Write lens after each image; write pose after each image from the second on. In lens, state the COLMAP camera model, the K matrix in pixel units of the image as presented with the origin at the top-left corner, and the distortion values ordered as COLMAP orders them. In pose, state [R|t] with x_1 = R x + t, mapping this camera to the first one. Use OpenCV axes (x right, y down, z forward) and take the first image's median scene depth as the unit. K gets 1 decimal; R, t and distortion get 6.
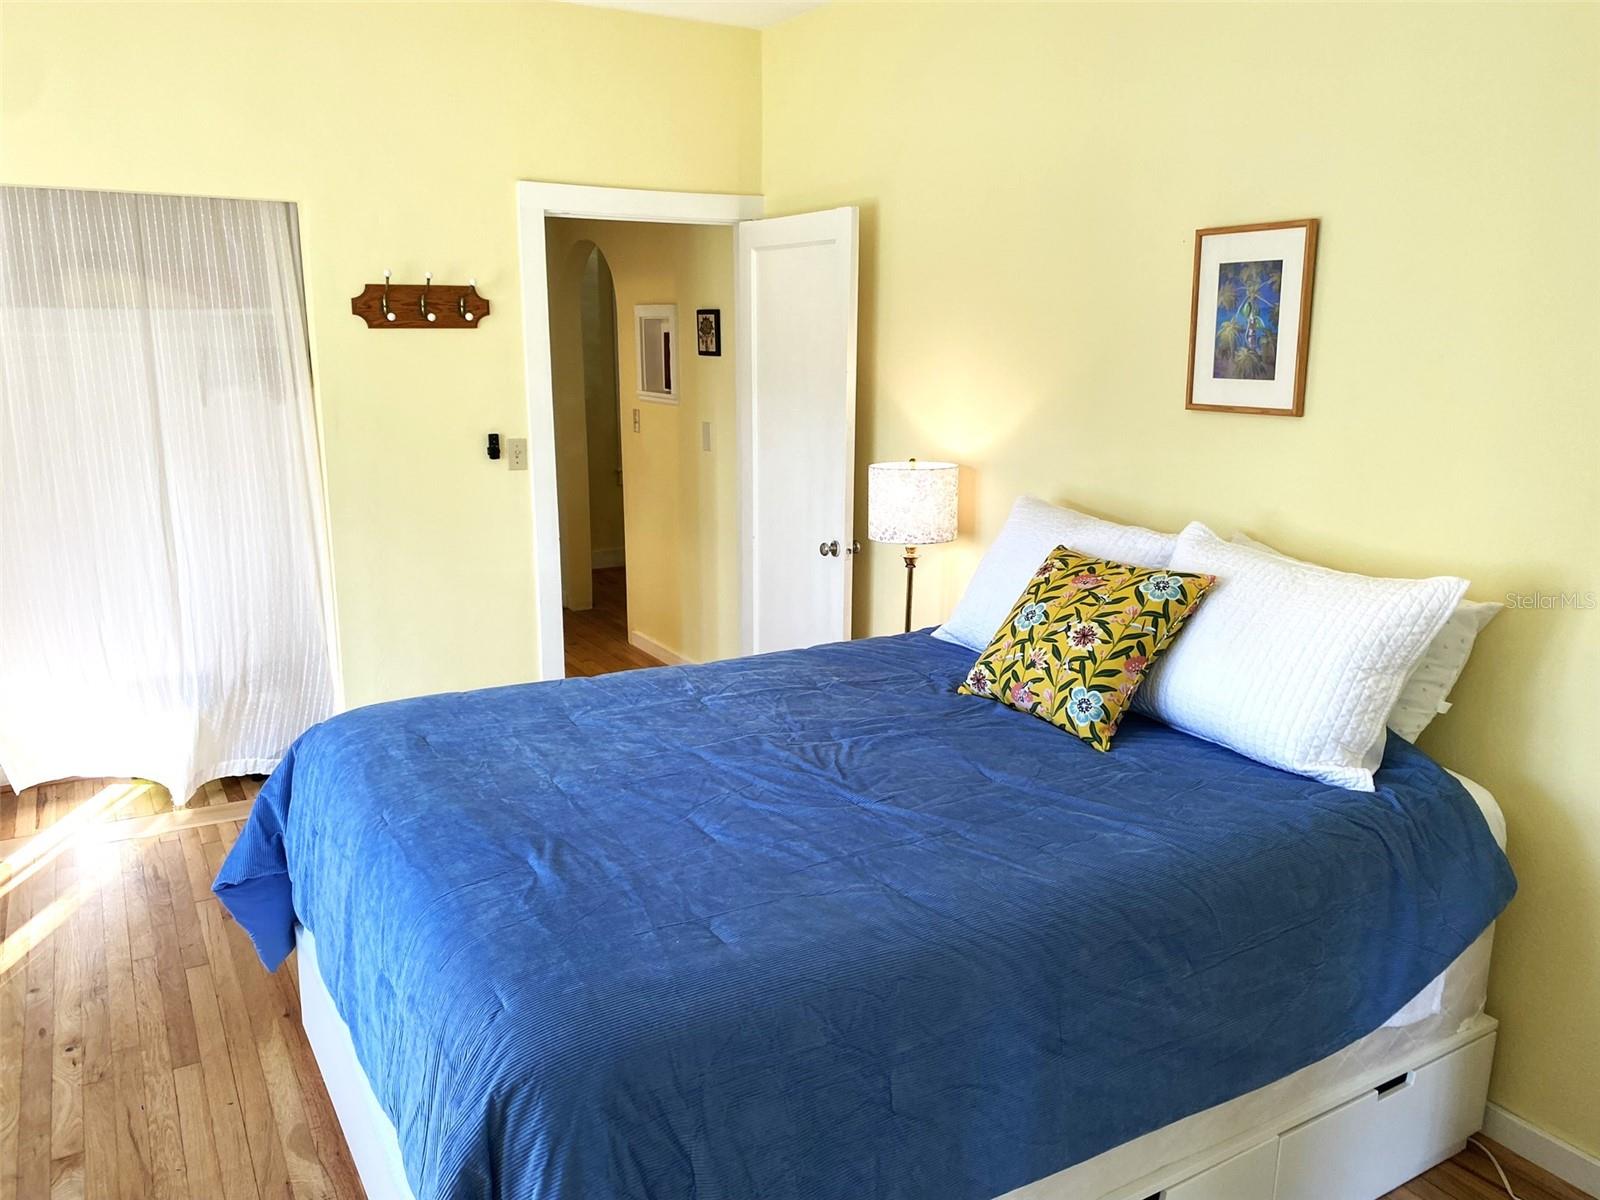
lens RADIAL K [[1217.0, 0, 796.7], [0, 1217.0, 591.9], [0, 0, 1]] dist [0.049414, -0.066252]
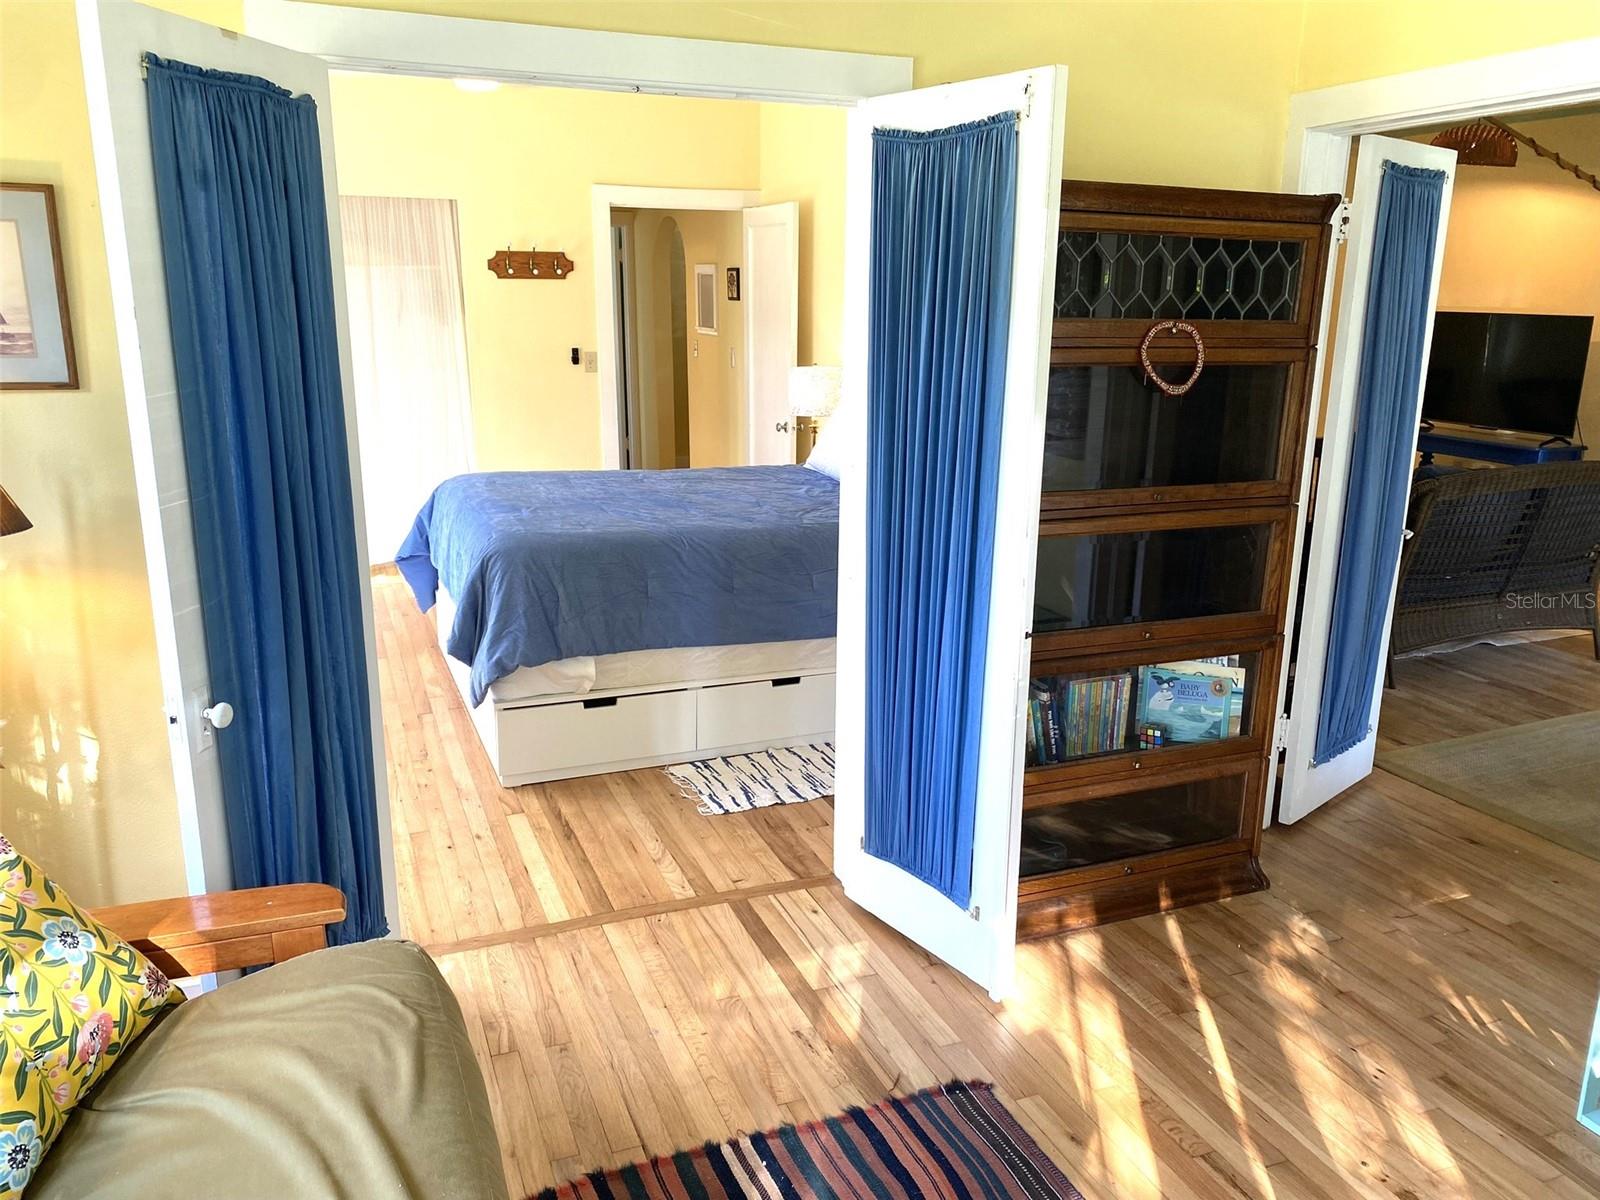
lens RADIAL K [[1217.0, 0, 807.1], [0, 1217.0, 609.6], [0, 0, 1]] dist [0.049414, -0.066252]
pose [[0.989863, 0.044313, -0.134934, 0.282387], [-0.038115, 0.998111, 0.048178, 0.122866], [0.136814, -0.042546, 0.989683, -0.540421]]
